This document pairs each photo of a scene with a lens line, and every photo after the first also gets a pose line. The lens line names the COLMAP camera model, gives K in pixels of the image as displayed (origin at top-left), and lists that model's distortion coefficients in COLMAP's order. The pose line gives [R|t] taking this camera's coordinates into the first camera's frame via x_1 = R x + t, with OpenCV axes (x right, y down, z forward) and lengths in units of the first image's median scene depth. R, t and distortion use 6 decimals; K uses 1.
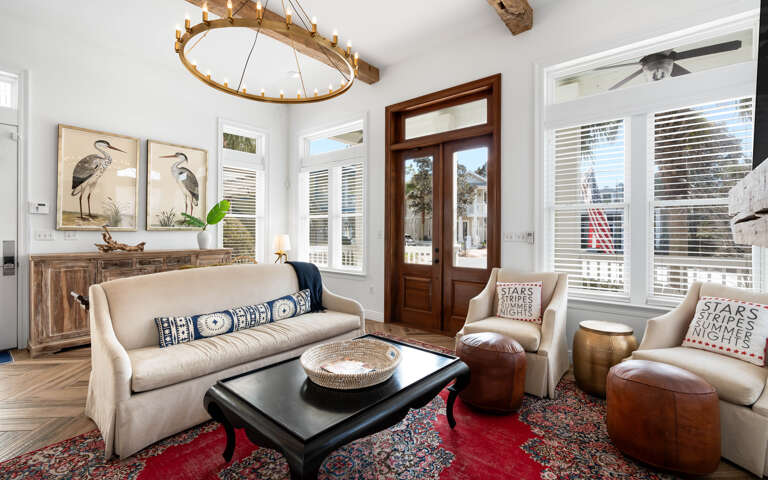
lens RADIAL K [[350.1, 0, 377.3], [0, 350.1, 232.8], [0, 0, 1]] dist [-0.001816, -0.000499]
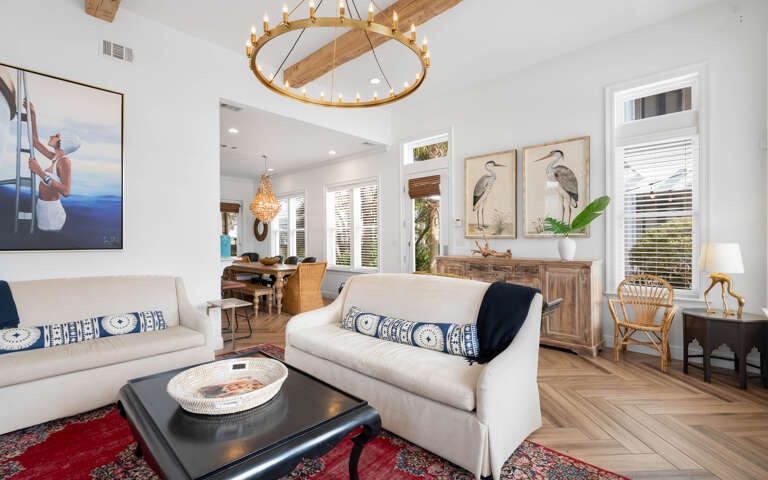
lens RADIAL K [[350.1, 0, 383.9], [0, 350.1, 242.0], [0, 0, 1]] dist [-0.001816, -0.000499]
pose [[-0.046762, 0.006558, -0.998885, 0.381989], [0.000924, 0.999978, 0.006522, -0.002097], [0.998906, -0.000618, -0.046767, 0.672679]]
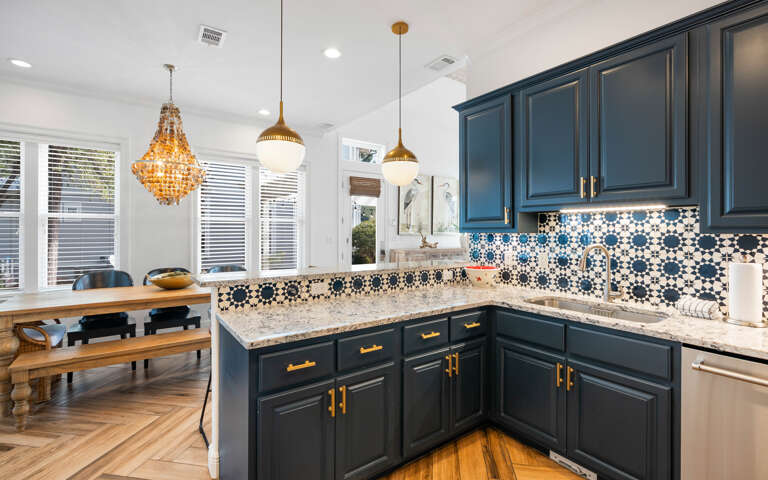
lens RADIAL K [[350.1, 0, 381.8], [0, 350.1, 233.9], [0, 0, 1]] dist [-0.001816, -0.000499]
pose [[0.969218, -0.001120, -0.246203, -0.519289], [0.000930, 0.999999, -0.000889, -0.009057], [0.246204, 0.000633, 0.969218, -0.577990]]
